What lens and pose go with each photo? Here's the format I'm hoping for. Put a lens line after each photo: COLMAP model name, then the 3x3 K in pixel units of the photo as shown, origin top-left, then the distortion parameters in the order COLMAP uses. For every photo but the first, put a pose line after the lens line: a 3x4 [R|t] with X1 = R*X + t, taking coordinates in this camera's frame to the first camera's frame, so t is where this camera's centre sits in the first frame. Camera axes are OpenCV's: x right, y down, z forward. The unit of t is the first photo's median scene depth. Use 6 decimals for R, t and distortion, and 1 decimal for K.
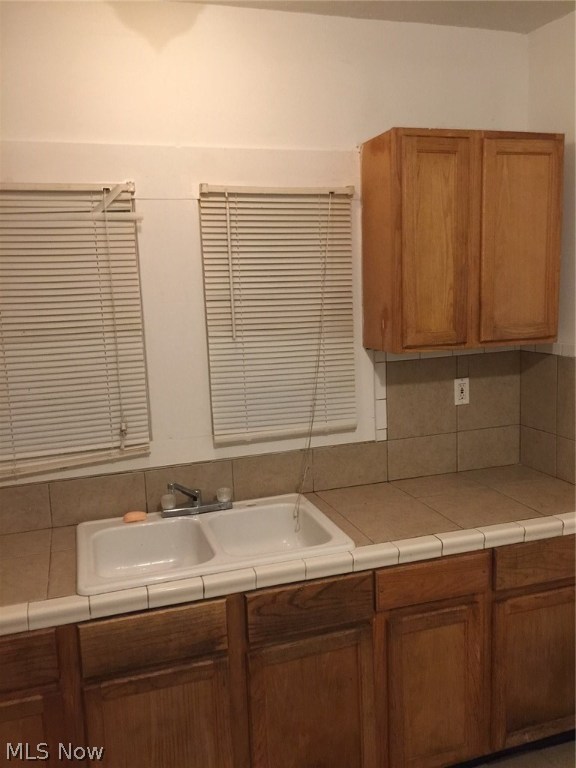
lens RADIAL K [[633.6, 0, 288.0], [0, 633.6, 384.0], [0, 0, 1]] dist [0.097929, -0.146452]
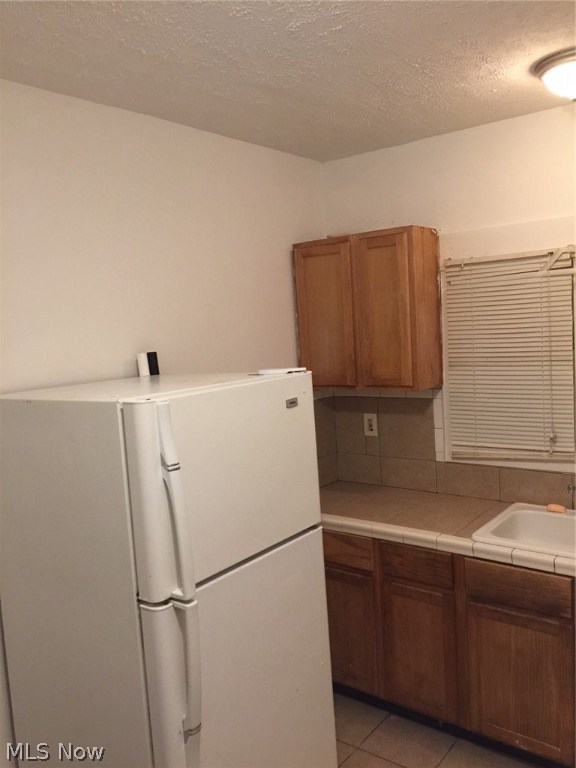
lens RADIAL K [[633.6, 0, 288.0], [0, 633.6, 384.0], [0, 0, 1]] dist [0.097929, -0.146452]
pose [[0.574869, 0.085000, -0.813819, 0.500811], [-0.085630, 0.995378, 0.043476, -0.048891], [0.813753, 0.044694, 0.579490, -0.184704]]
